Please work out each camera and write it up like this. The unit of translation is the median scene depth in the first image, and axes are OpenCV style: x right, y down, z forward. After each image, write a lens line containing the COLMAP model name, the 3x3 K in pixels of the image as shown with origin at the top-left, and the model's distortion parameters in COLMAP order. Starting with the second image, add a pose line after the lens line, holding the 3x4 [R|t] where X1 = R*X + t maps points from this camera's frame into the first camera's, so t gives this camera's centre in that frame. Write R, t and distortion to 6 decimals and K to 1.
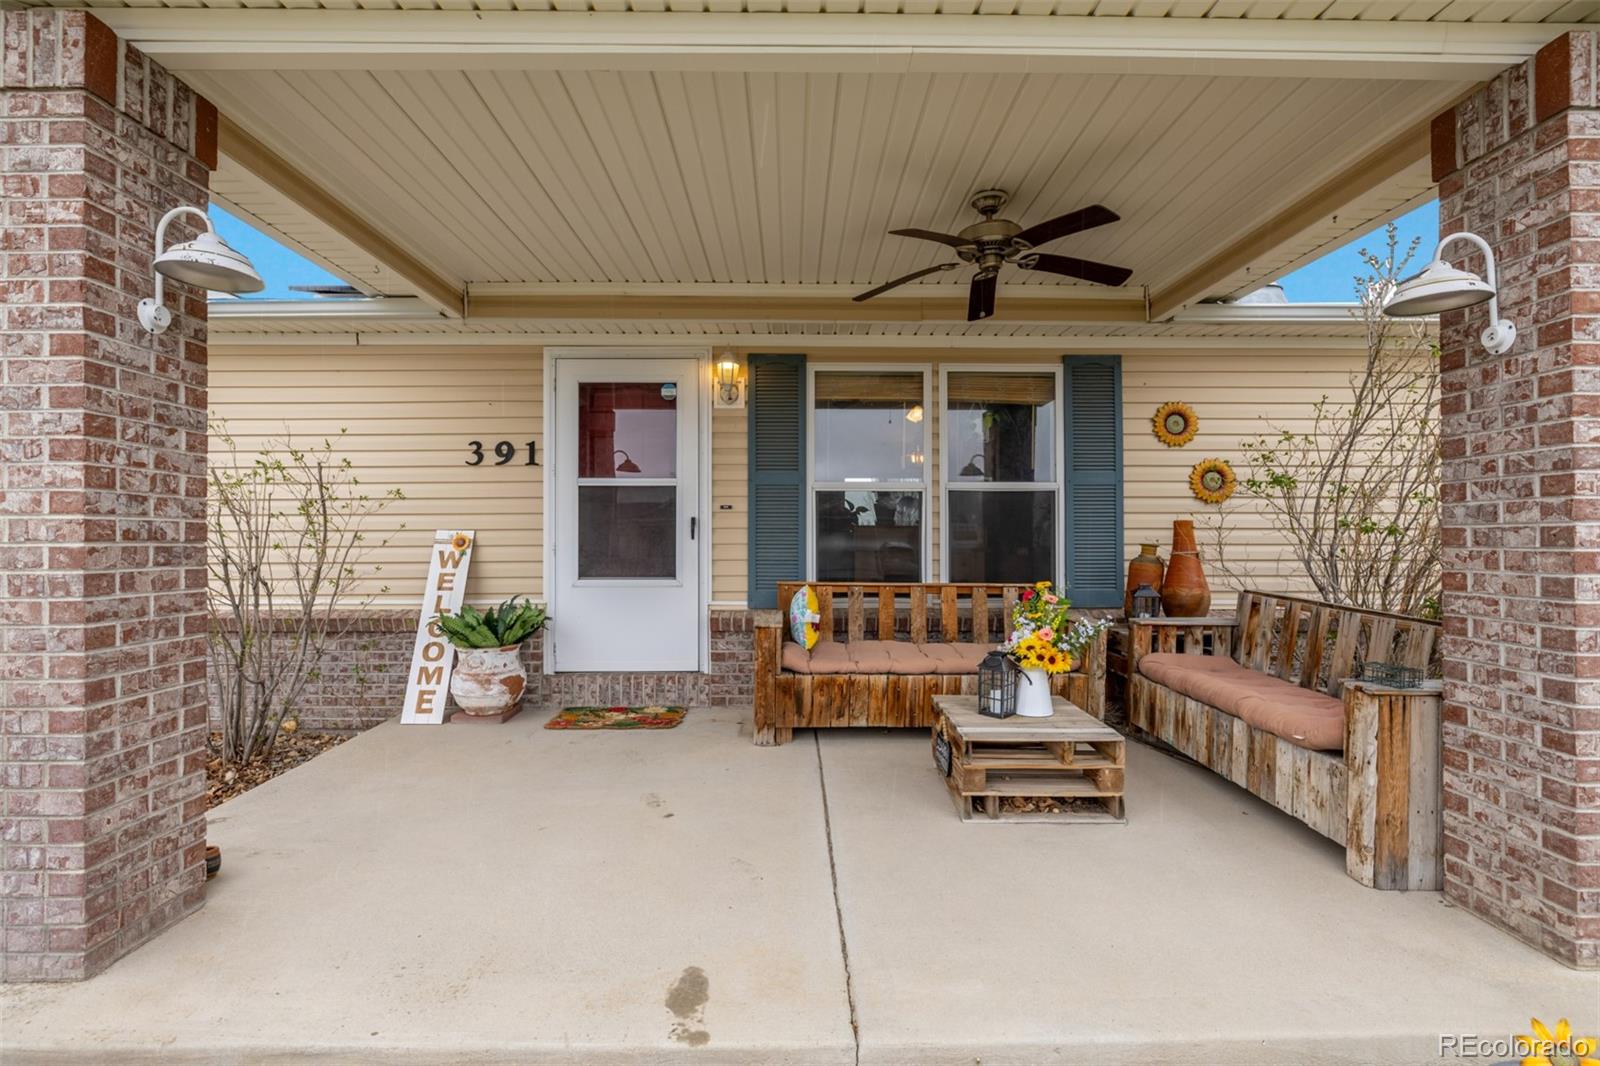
lens RADIAL K [[782.0, 0, 806.1], [0, 782.0, 537.6], [0, 0, 1]] dist [-0.000504, 0.000065]
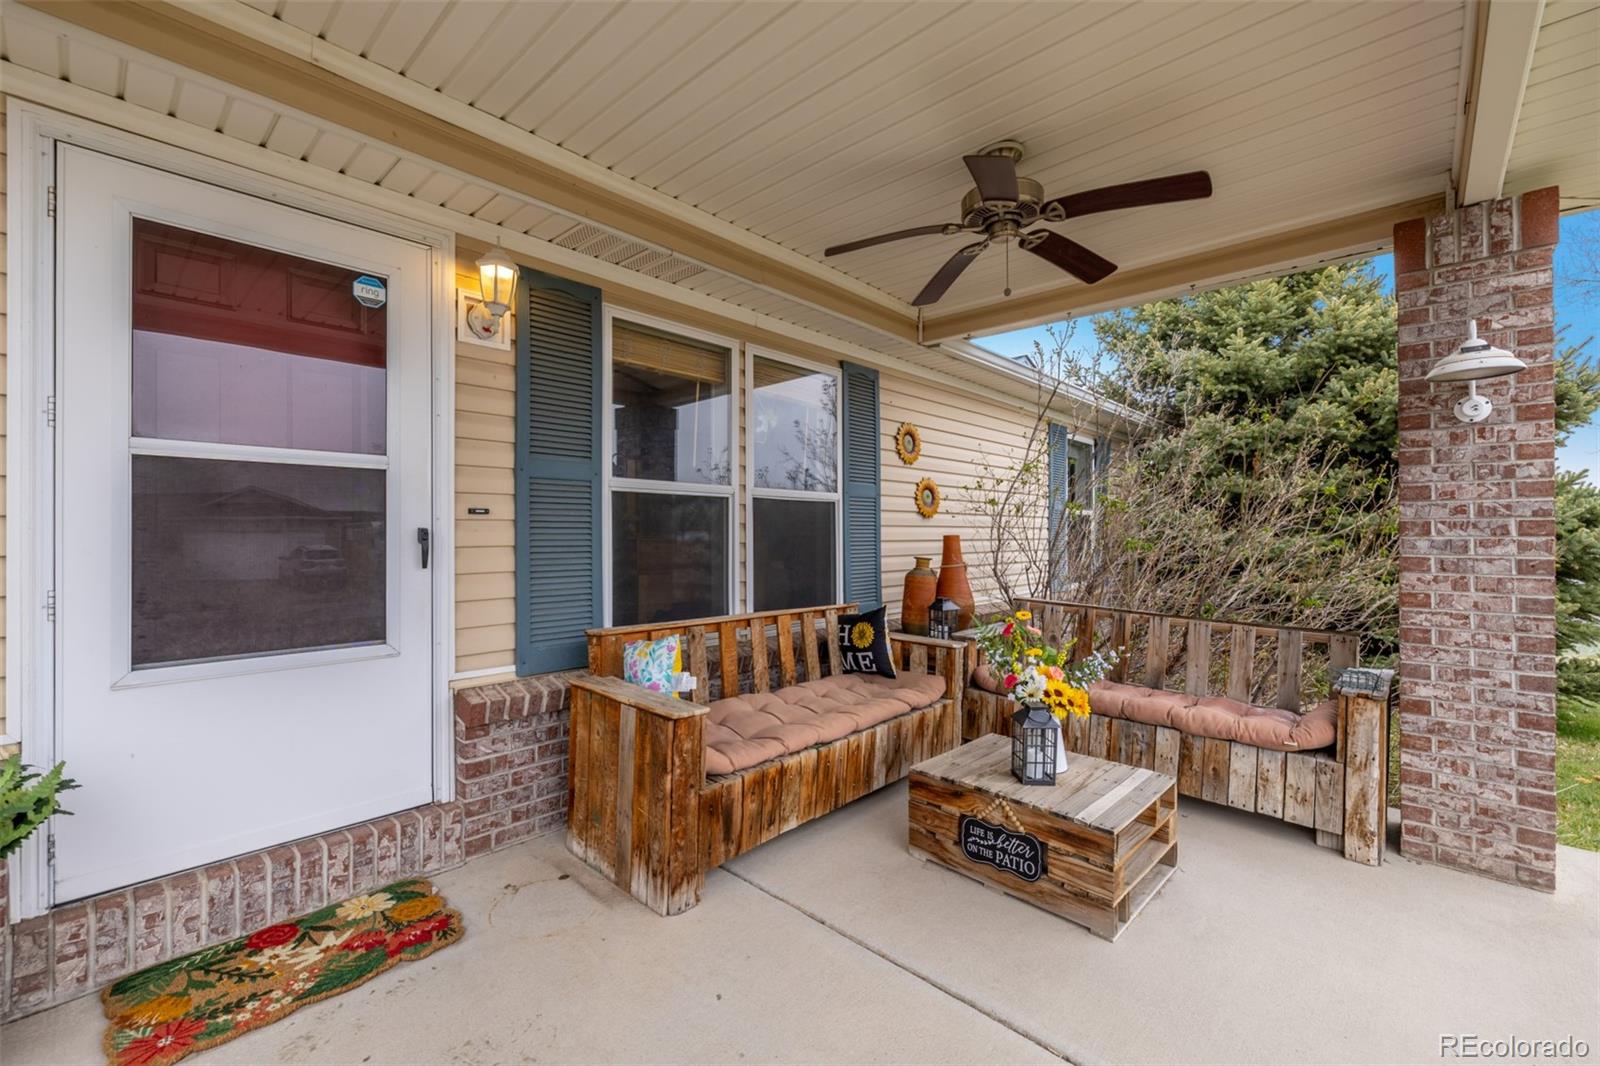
lens RADIAL K [[675.9, 0, 804.7], [0, 675.9, 530.7], [0, 0, 1]] dist [0.003071, -0.000469]
pose [[0.690782, 0.002572, 0.723058, -0.491181], [-0.002881, 0.999996, -0.000805, -0.039916], [-0.723057, -0.001528, 0.690787, 0.757452]]
